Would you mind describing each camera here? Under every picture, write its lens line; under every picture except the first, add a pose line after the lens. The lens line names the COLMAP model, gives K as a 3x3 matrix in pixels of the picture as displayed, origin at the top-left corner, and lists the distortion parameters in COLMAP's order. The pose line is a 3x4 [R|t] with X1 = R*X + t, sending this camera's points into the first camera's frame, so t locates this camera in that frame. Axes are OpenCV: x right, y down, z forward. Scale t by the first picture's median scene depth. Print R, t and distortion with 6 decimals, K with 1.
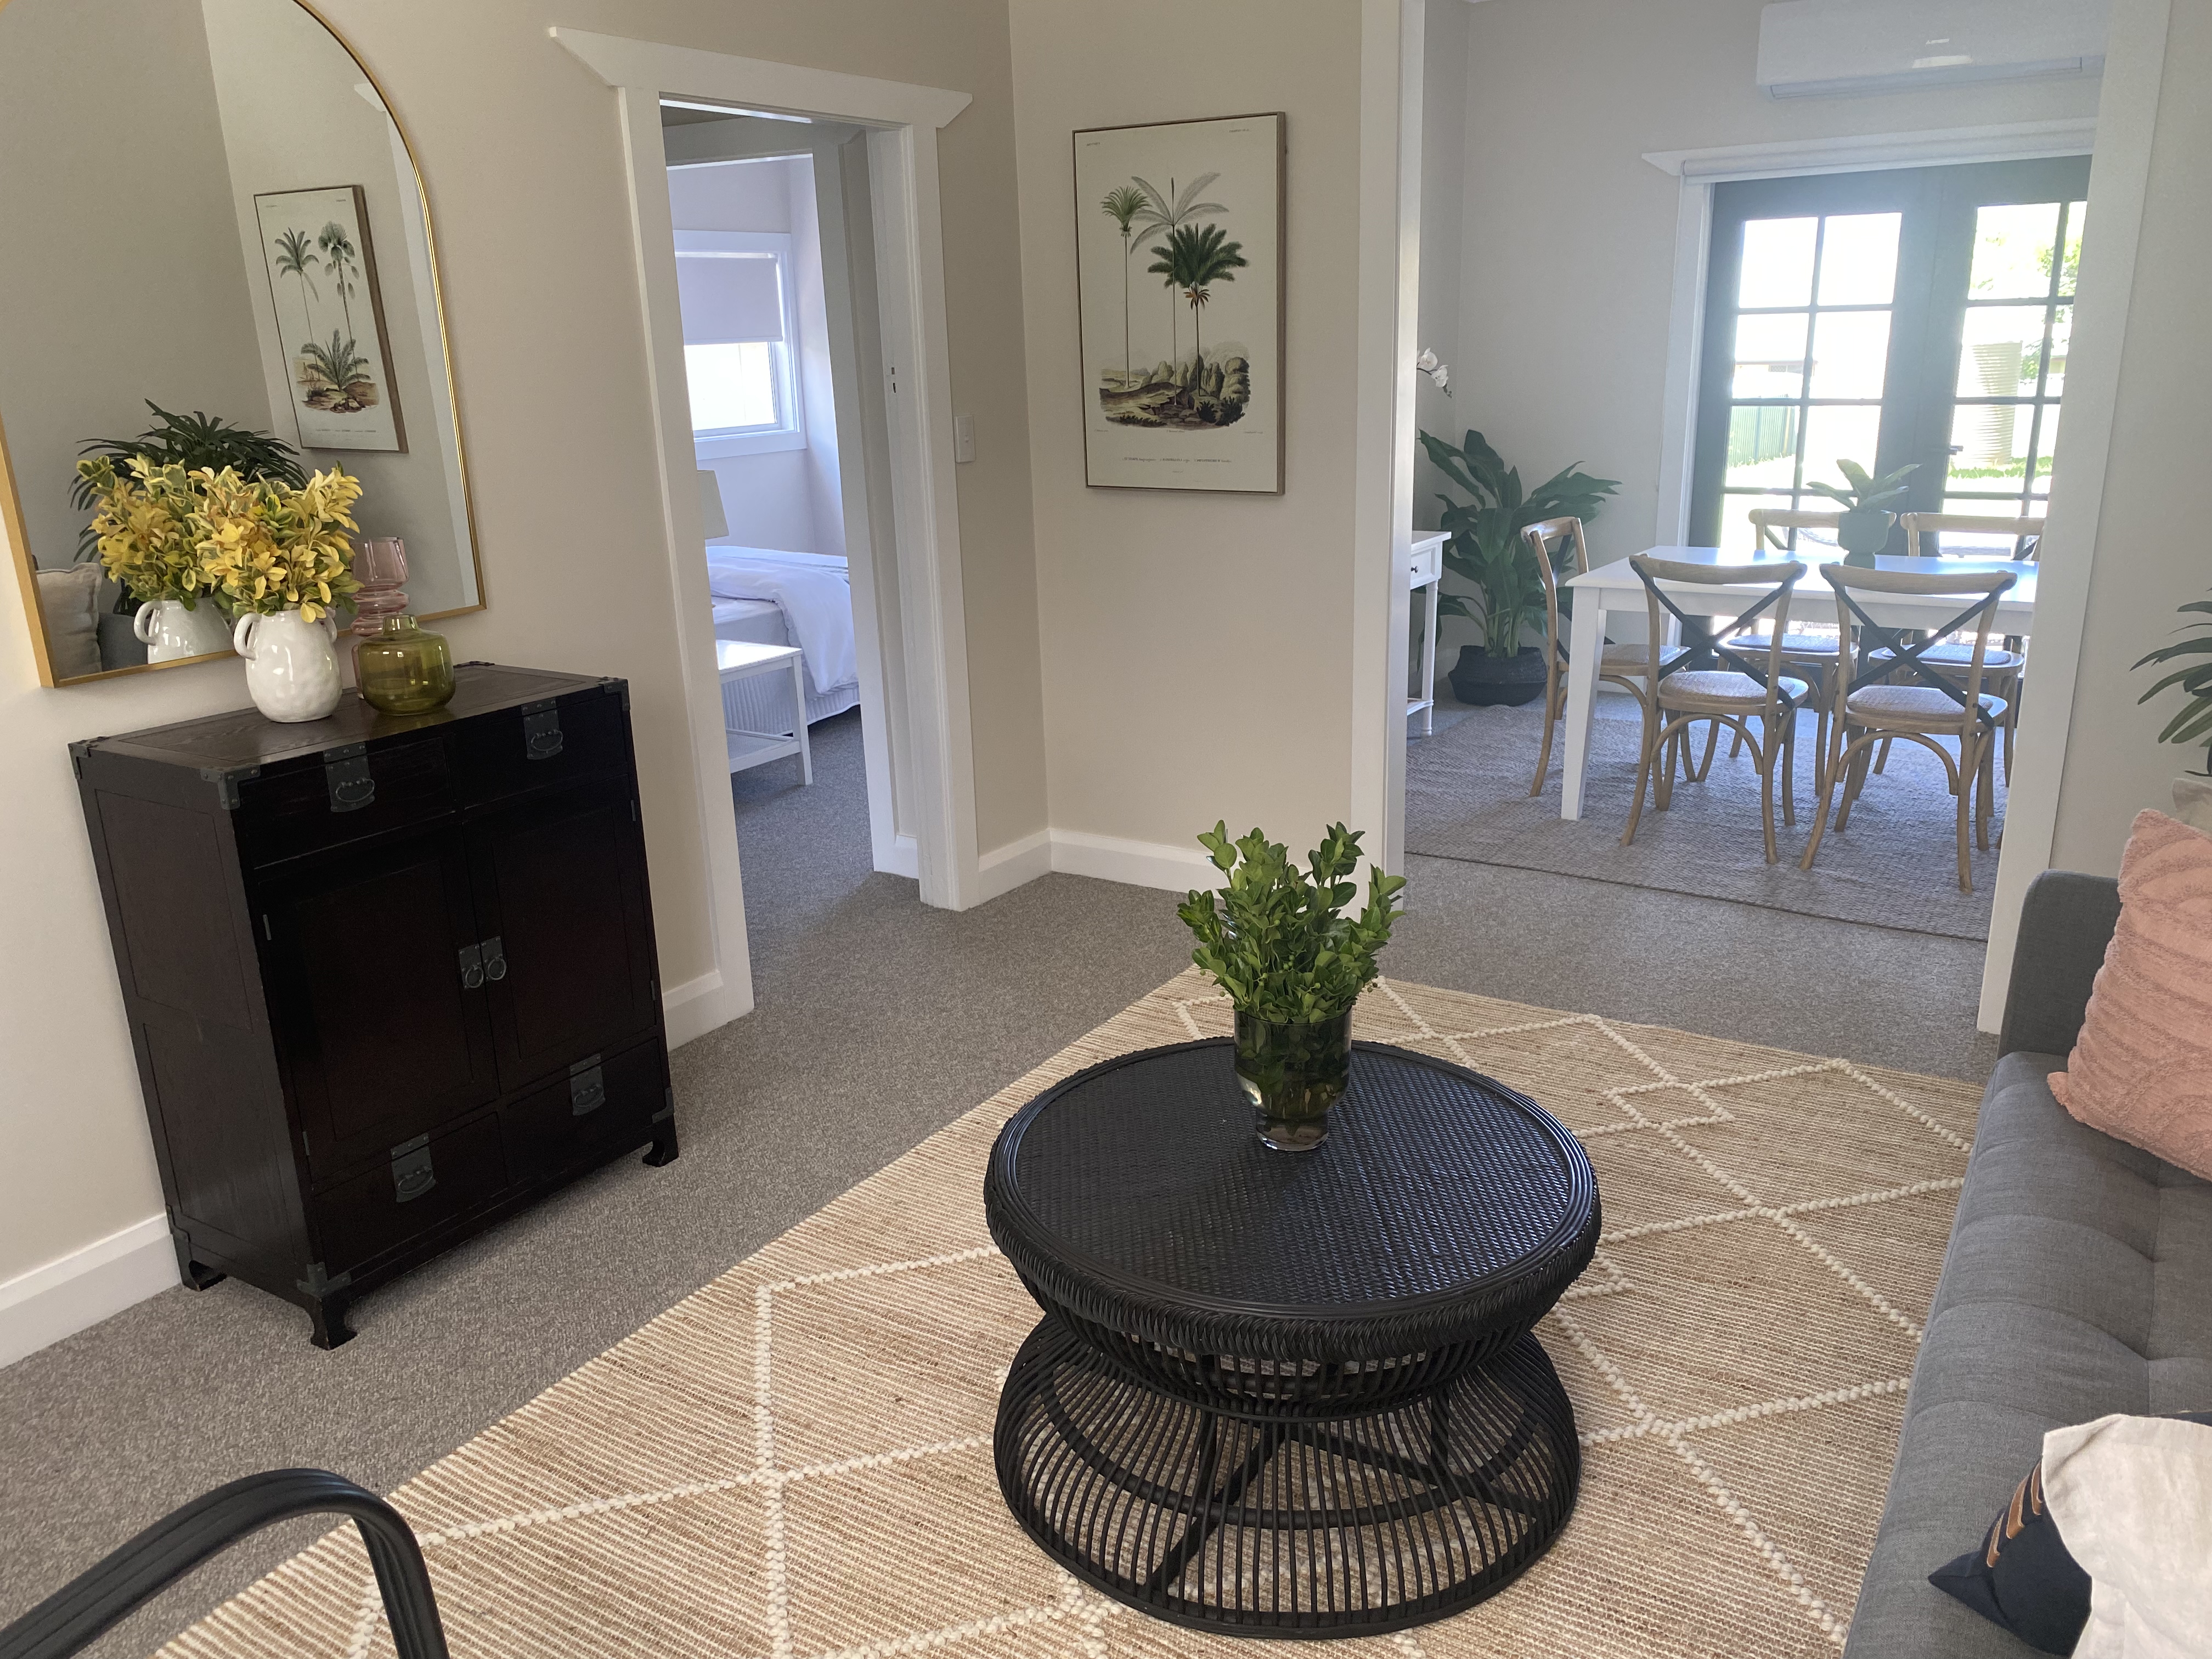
lens RADIAL K [[1669.9, 0, 1109.5], [0, 1669.9, 892.7], [0, 0, 1]] dist [-0.001650, -0.002823]
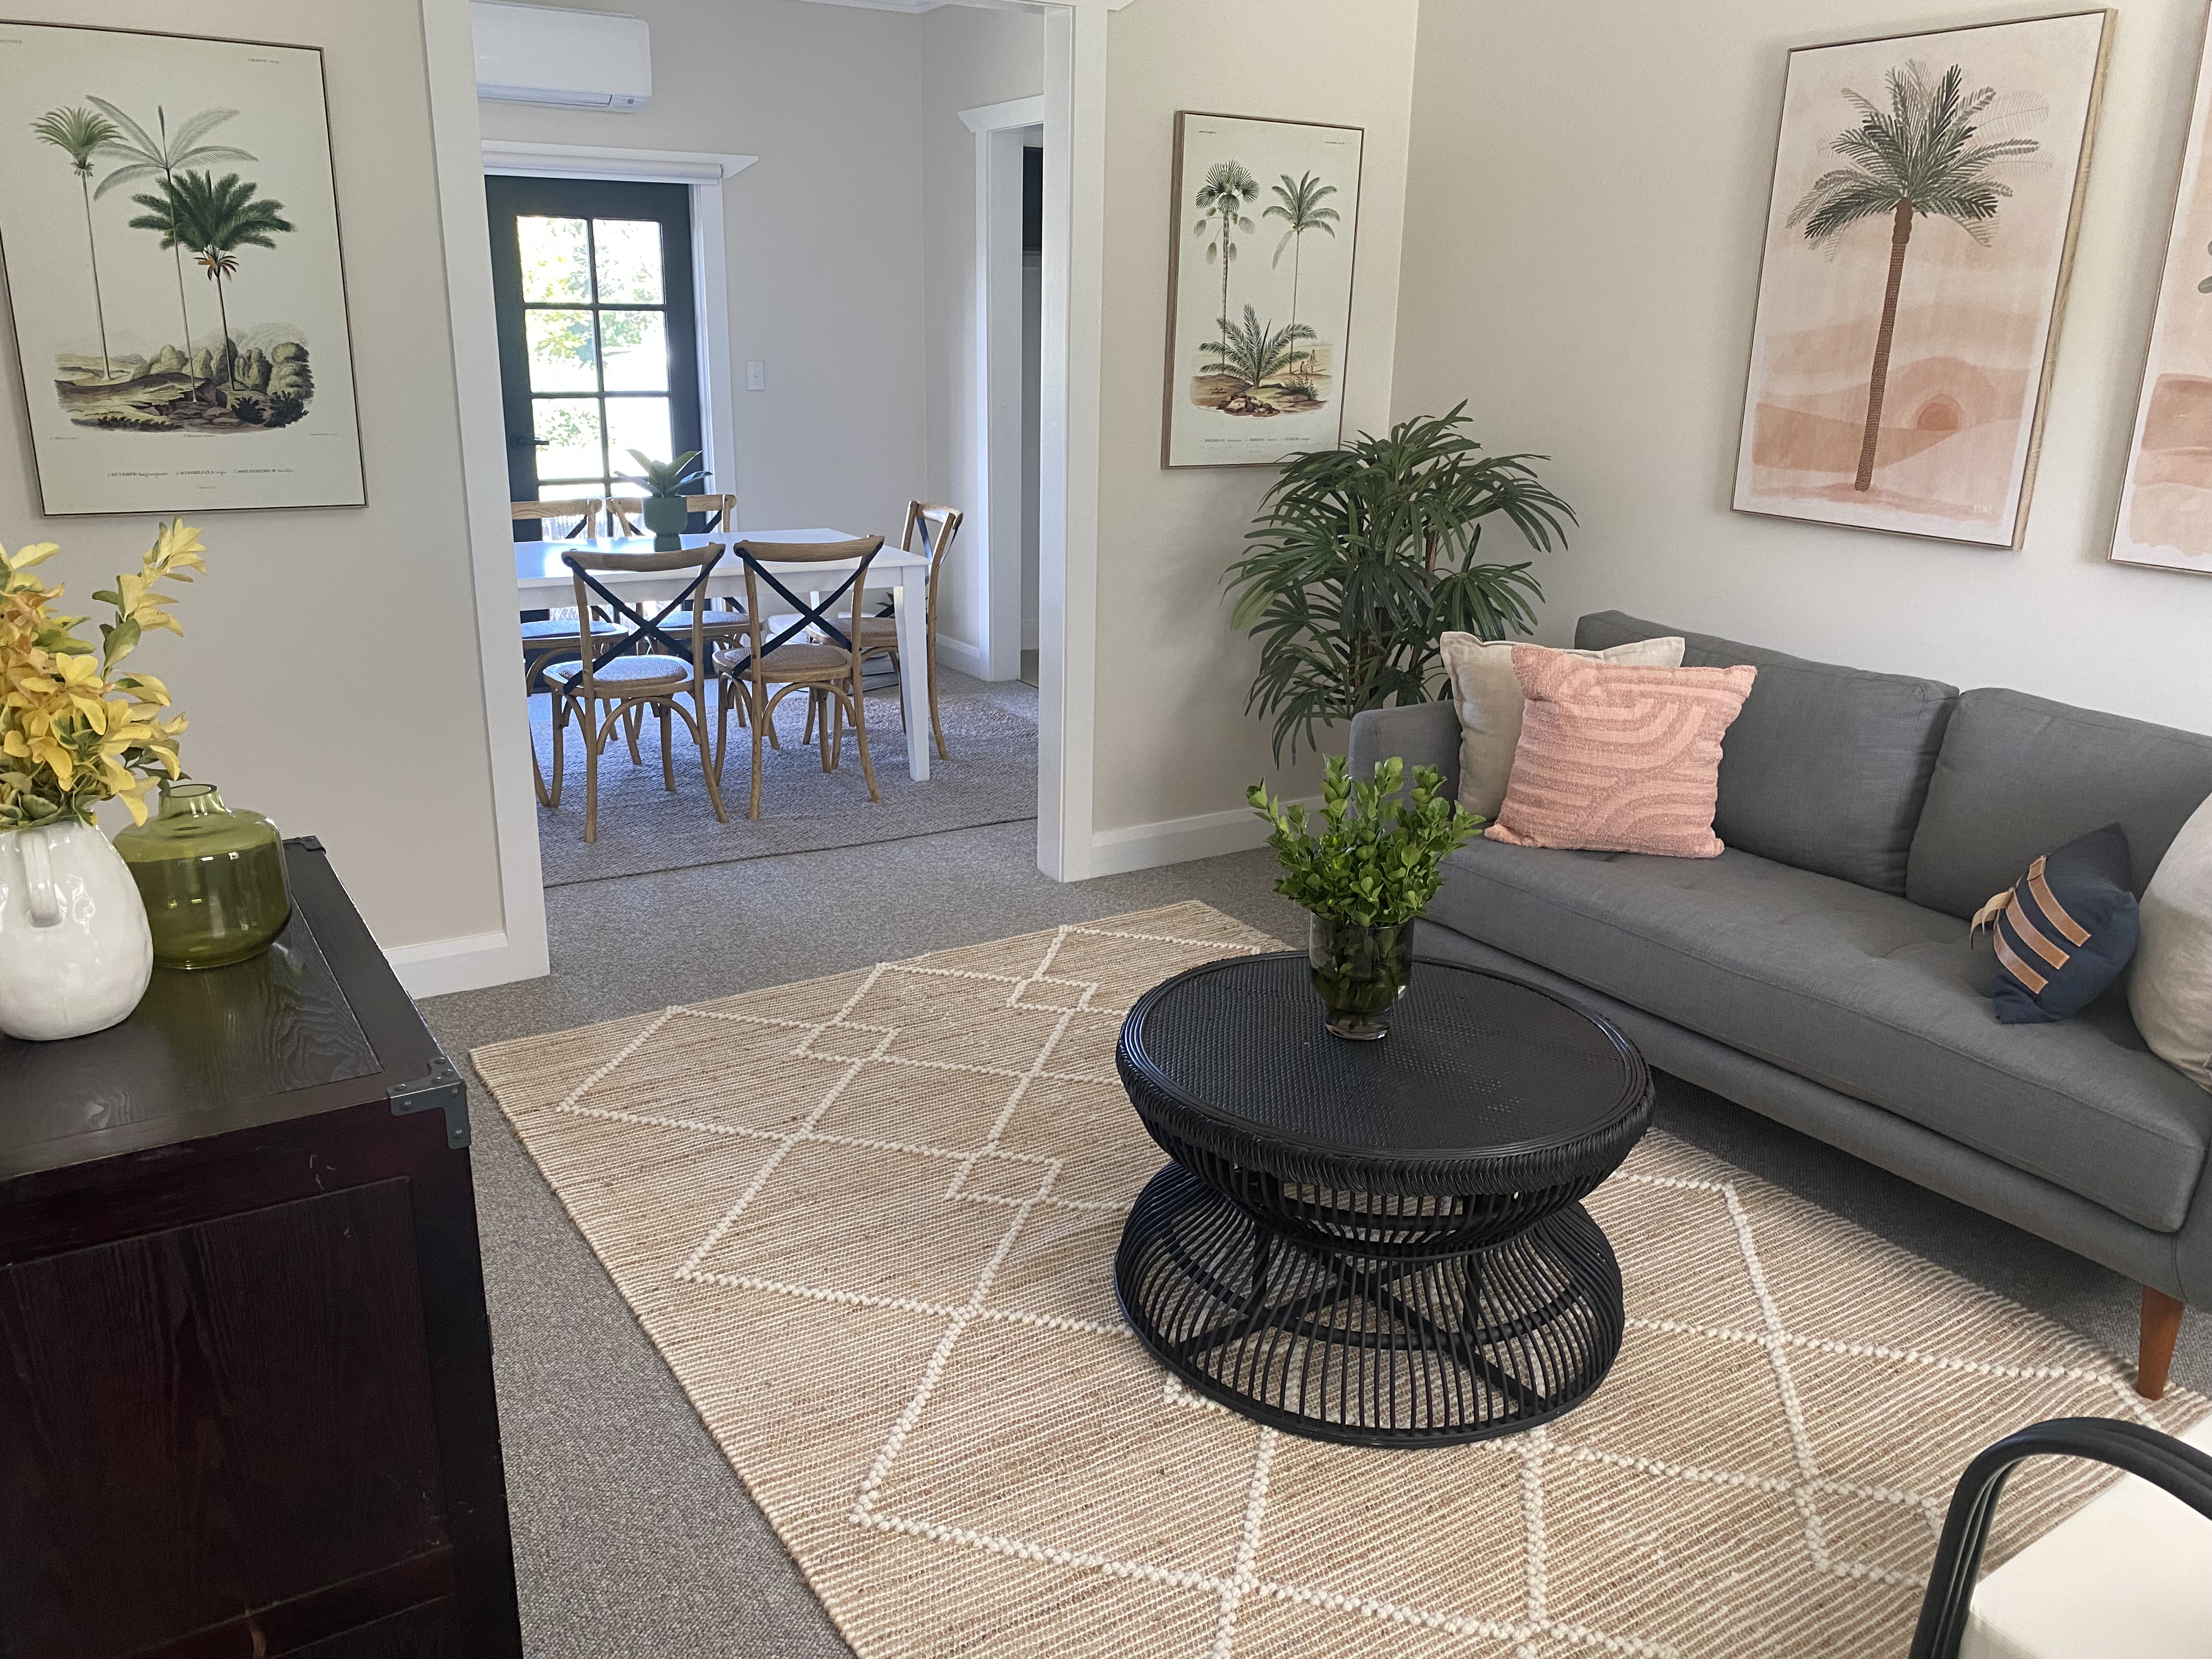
lens RADIAL K [[1715.0, 0, 1106.0], [0, 1715.0, 829.5], [0, 0, 1]] dist [0.004715, -0.003796]
pose [[0.437022, -0.225888, 0.870624, -0.516884], [0.259366, 0.958483, 0.118491, -0.090404], [-0.861244, 0.174028, 0.477466, 0.302331]]
